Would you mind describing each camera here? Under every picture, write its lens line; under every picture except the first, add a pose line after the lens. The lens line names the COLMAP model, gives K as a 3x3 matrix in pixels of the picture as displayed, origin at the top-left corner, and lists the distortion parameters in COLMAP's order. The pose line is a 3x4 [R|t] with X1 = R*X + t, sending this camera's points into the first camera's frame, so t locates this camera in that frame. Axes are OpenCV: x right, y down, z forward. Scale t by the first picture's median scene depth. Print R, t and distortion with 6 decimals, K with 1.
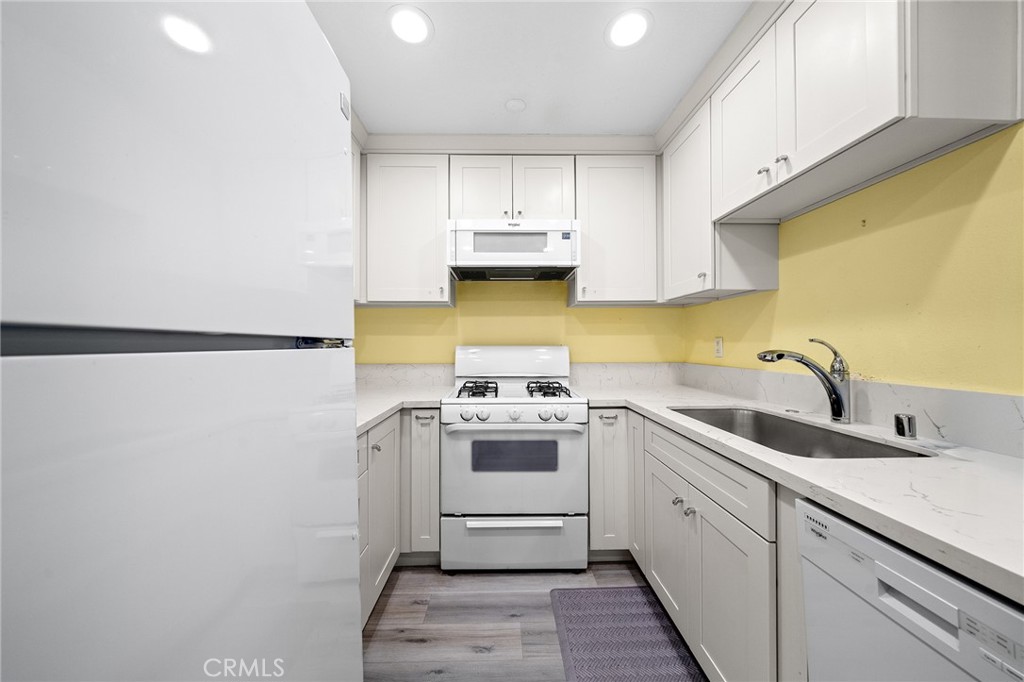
lens RADIAL K [[352.8, 0, 509.6], [0, 352.8, 342.9], [0, 0, 1]] dist [-0.000648, -0.000045]
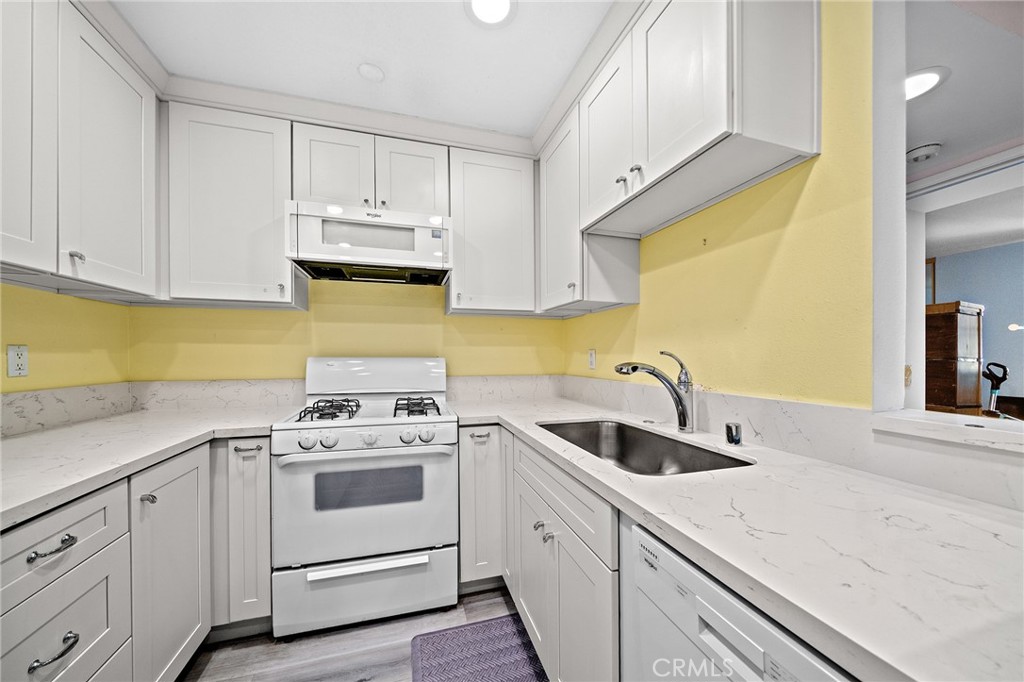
lens RADIAL K [[360.8, 0, 510.1], [0, 360.8, 354.9], [0, 0, 1]] dist [0.000638, -0.000116]
pose [[0.964312, 0.004344, 0.264732, 0.106557], [-0.004766, 0.999988, 0.000951, -0.000141], [-0.264725, -0.002179, 0.964321, 0.075443]]
